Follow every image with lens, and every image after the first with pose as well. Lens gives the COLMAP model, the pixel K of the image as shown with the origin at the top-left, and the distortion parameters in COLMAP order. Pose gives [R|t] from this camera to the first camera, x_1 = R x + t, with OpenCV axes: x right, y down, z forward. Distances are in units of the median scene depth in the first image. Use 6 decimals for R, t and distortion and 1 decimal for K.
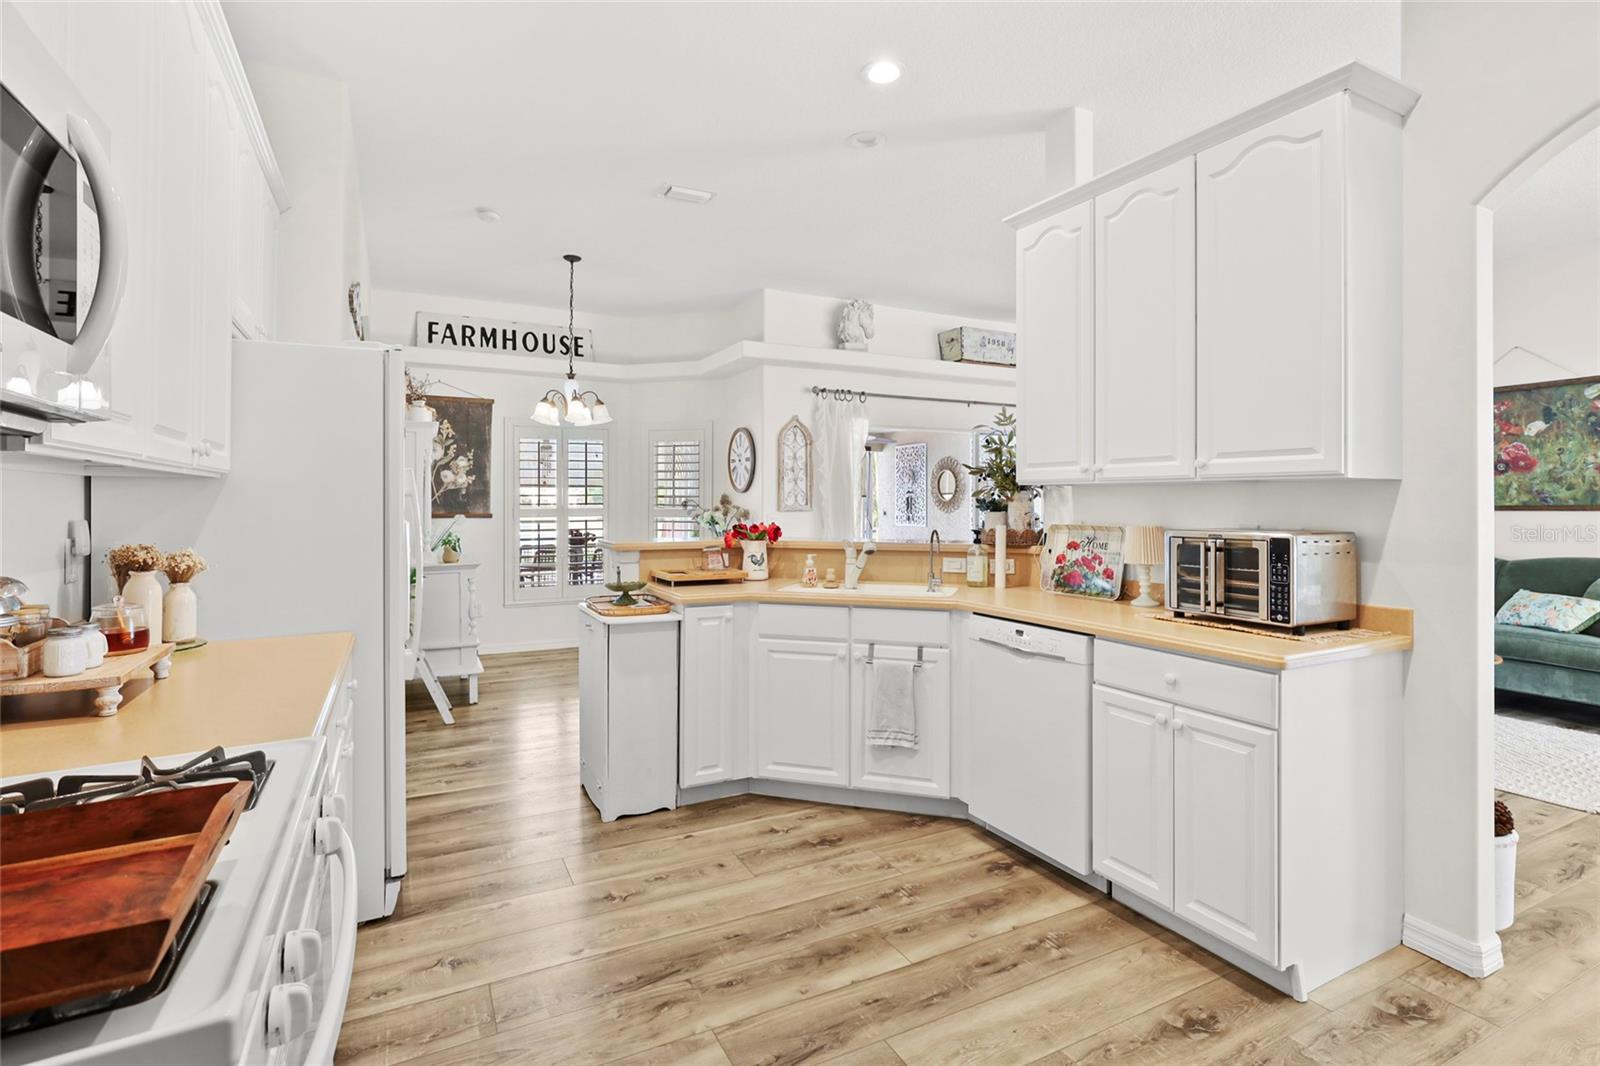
lens RADIAL K [[782.2, 0, 800.8], [0, 782.2, 498.7], [0, 0, 1]] dist [-0.014369, 0.000639]
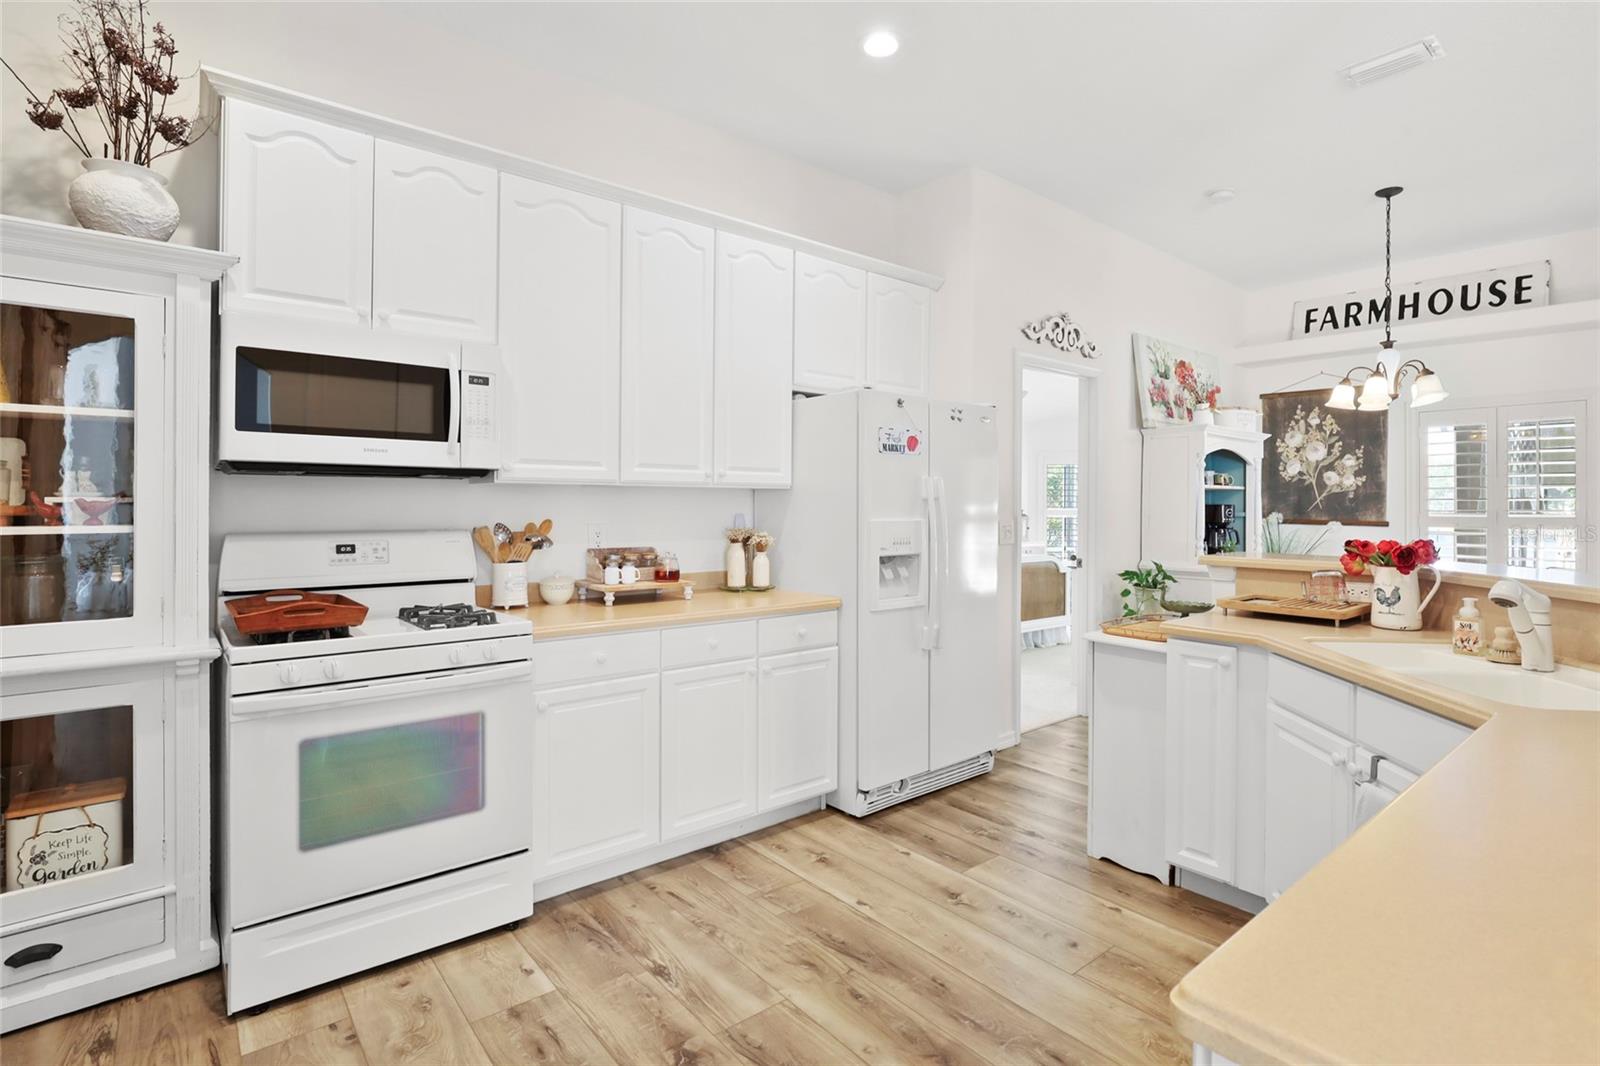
lens RADIAL K [[769.0, 0, 816.7], [0, 769.0, 504.6], [0, 0, 1]] dist [-0.013897, 0.000736]
pose [[0.219413, 0.001521, -0.975631, 0.271949], [-0.001044, 0.999999, 0.001324, 0.001032], [0.975632, 0.000728, 0.219414, 0.240137]]
